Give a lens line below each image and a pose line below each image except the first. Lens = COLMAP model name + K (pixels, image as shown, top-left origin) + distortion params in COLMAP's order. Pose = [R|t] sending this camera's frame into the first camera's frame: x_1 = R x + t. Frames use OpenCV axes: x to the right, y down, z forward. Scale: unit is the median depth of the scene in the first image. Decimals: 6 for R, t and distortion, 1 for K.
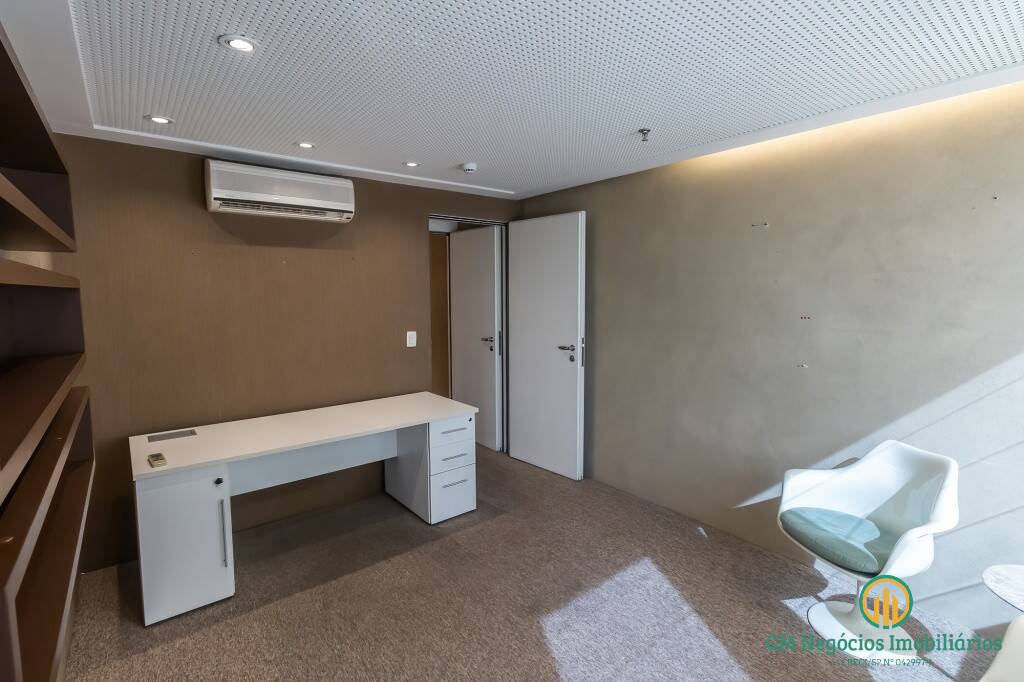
lens RADIAL K [[479.2, 0, 515.1], [0, 479.2, 335.7], [0, 0, 1]] dist [0.002300, 0.000002]
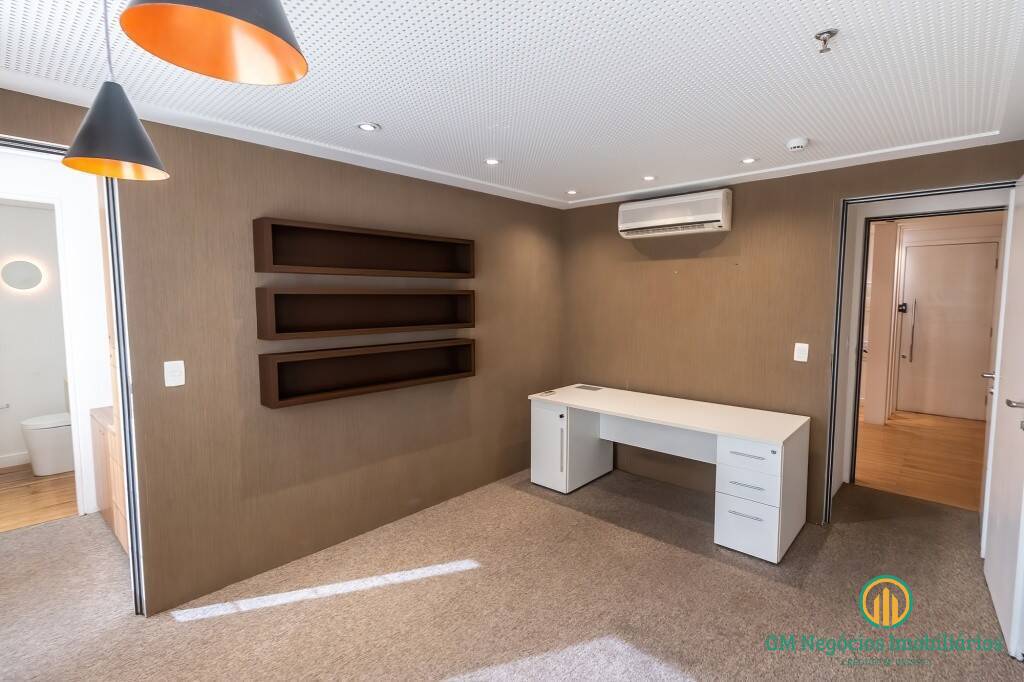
lens RADIAL K [[487.4, 0, 518.2], [0, 487.4, 335.9], [0, 0, 1]] dist [0.002911, 0.000245]
pose [[0.147132, 0.085209, -0.985440, 0.809646], [-0.092019, 0.993141, 0.072136, -0.054454], [0.984827, 0.080066, 0.153963, 0.519278]]
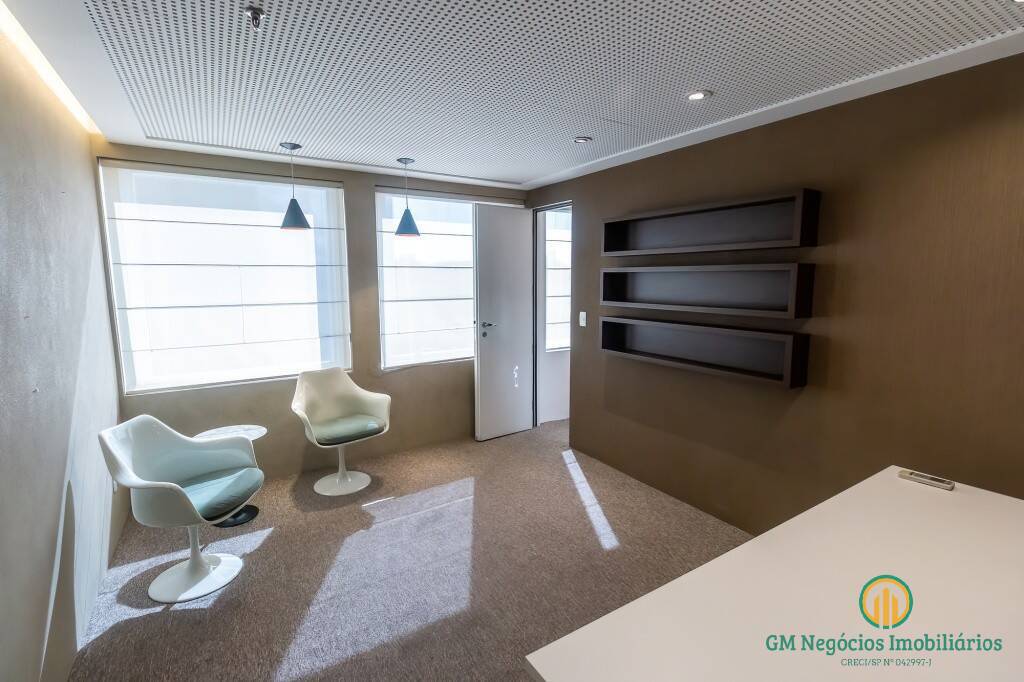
lens RADIAL K [[479.2, 0, 515.1], [0, 479.2, 335.7], [0, 0, 1]] dist [0.002300, 0.000002]
pose [[-0.992217, -0.010131, 0.124104, -0.135710], [0.017173, 0.976027, 0.216972, -0.145678], [-0.123327, 0.217415, -0.968257, 1.557302]]
